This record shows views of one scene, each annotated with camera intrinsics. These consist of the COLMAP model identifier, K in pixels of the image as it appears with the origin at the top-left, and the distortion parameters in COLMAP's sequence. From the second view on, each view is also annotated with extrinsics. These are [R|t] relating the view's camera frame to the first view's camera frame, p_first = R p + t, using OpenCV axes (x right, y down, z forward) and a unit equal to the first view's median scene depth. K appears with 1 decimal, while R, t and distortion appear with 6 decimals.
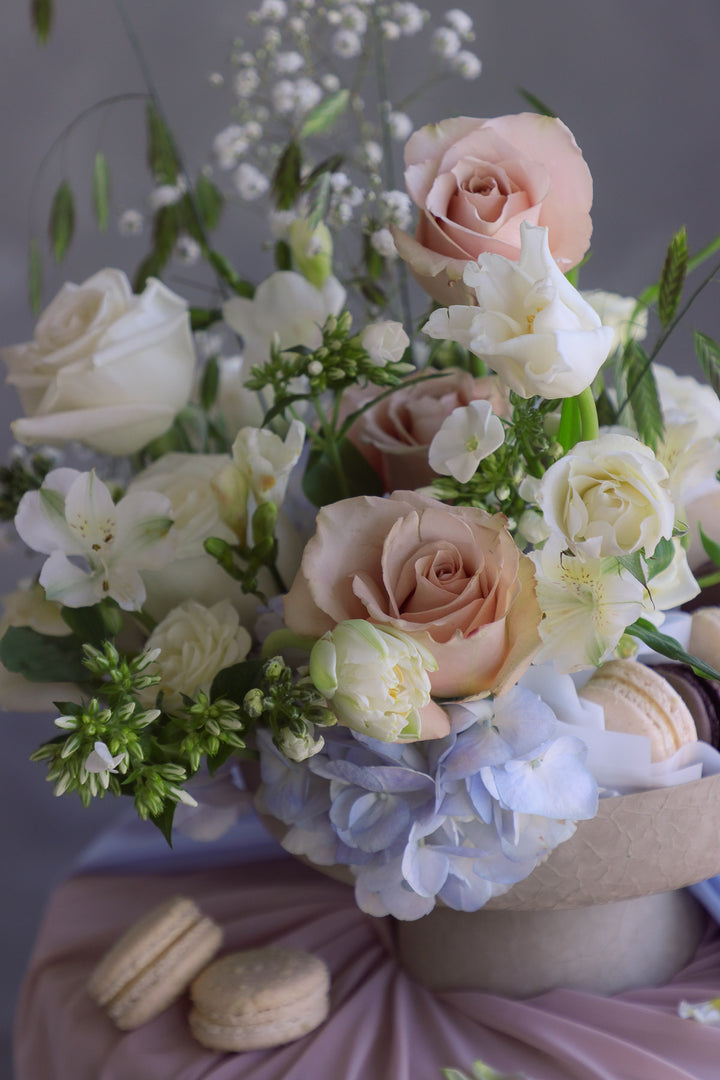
lens RADIAL K [[3217.4, 0, 360.4], [0, 3217.4, 569.9], [0, 0, 1]] dist [0.194500, 0.517721]
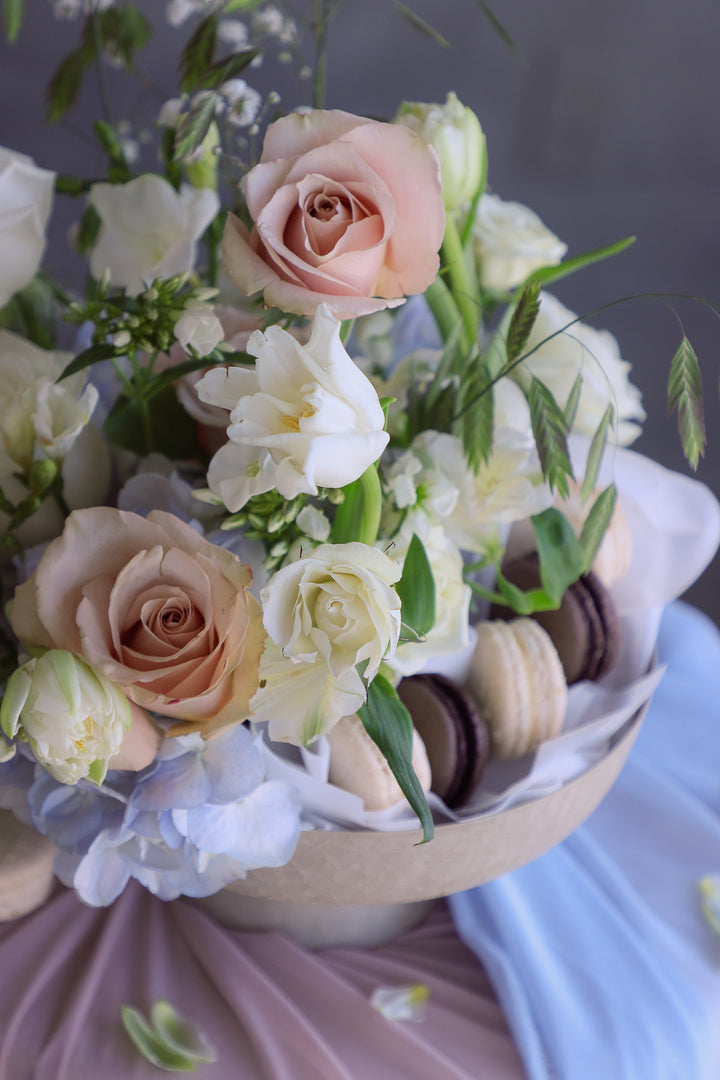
lens RADIAL K [[3217.4, 0, 360.4], [0, 3217.4, 569.9], [0, 0, 1]] dist [0.194500, 0.517721]
pose [[0.966939, 0.248901, -0.055475, 0.124008], [-0.225005, 0.935117, 0.273733, -0.275687], [0.120008, -0.252201, 0.960205, 0.077238]]
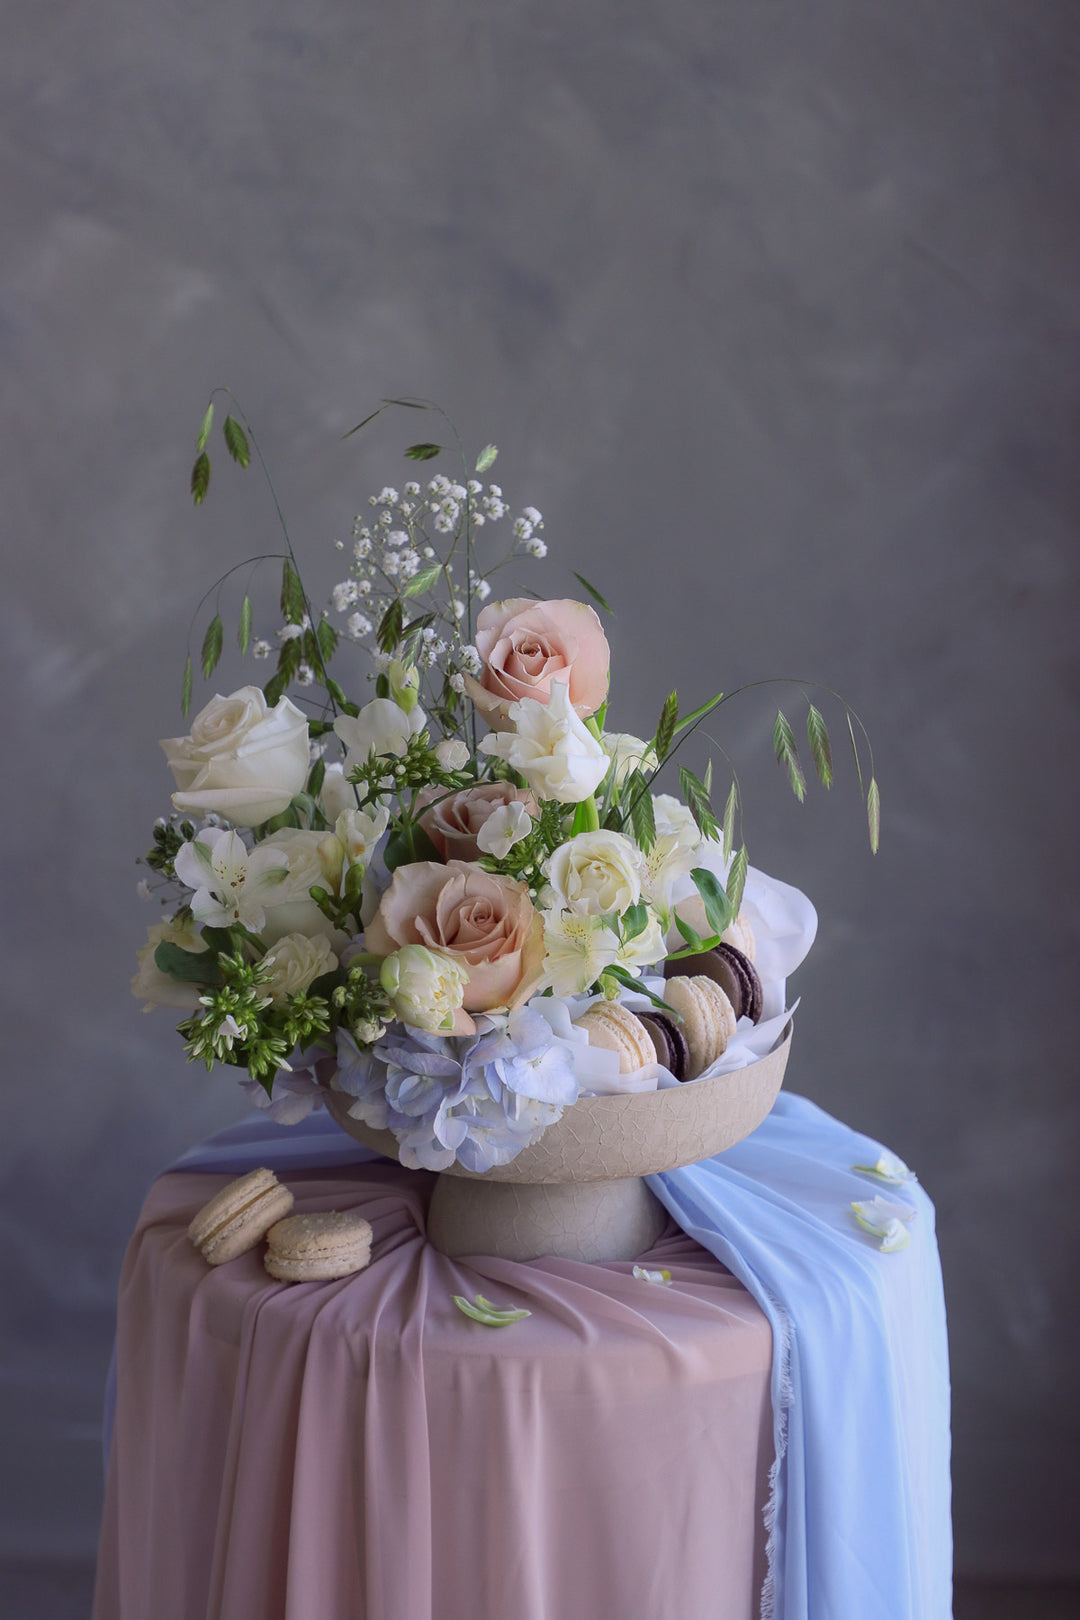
lens RADIAL K [[5462.5, 0, 540.0], [0, 5462.5, 810.0], [0, 0, 1]] dist [0.179802, 0.916982]
pose [[0.996735, 0.079417, 0.014581, 0.012810], [-0.078173, 0.994335, -0.072017, 0.118293], [-0.020217, 0.070642, 0.997297, -1.333519]]
